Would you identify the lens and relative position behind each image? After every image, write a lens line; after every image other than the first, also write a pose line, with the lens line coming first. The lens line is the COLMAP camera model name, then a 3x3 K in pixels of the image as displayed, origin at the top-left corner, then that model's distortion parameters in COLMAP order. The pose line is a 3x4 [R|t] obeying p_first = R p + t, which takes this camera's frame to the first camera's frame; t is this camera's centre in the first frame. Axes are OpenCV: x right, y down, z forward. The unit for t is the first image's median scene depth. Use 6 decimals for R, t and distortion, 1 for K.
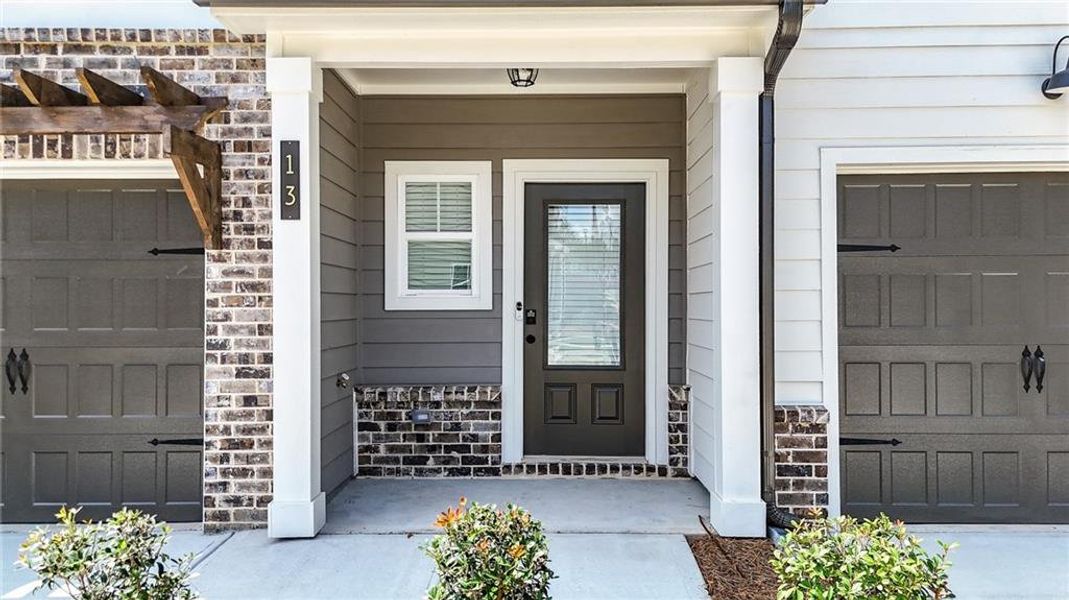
lens RADIAL K [[815.0, 0, 534.5], [0, 815.0, 300.0], [0, 0, 1]] dist [0.129571, -0.161449]
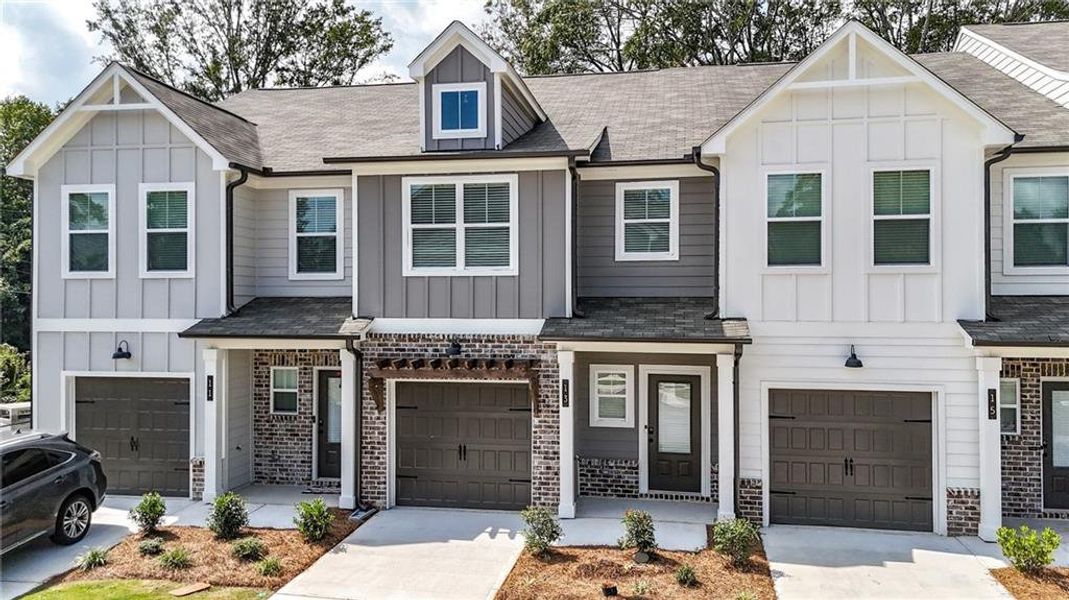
lens RADIAL K [[815.0, 0, 534.5], [0, 815.0, 300.0], [0, 0, 1]] dist [0.129571, -0.161449]
pose [[0.987625, 0.001894, -0.156824, 0.040144], [-0.002283, 0.999995, -0.002300, -0.422250], [0.156819, 0.002629, 0.987624, -1.673089]]
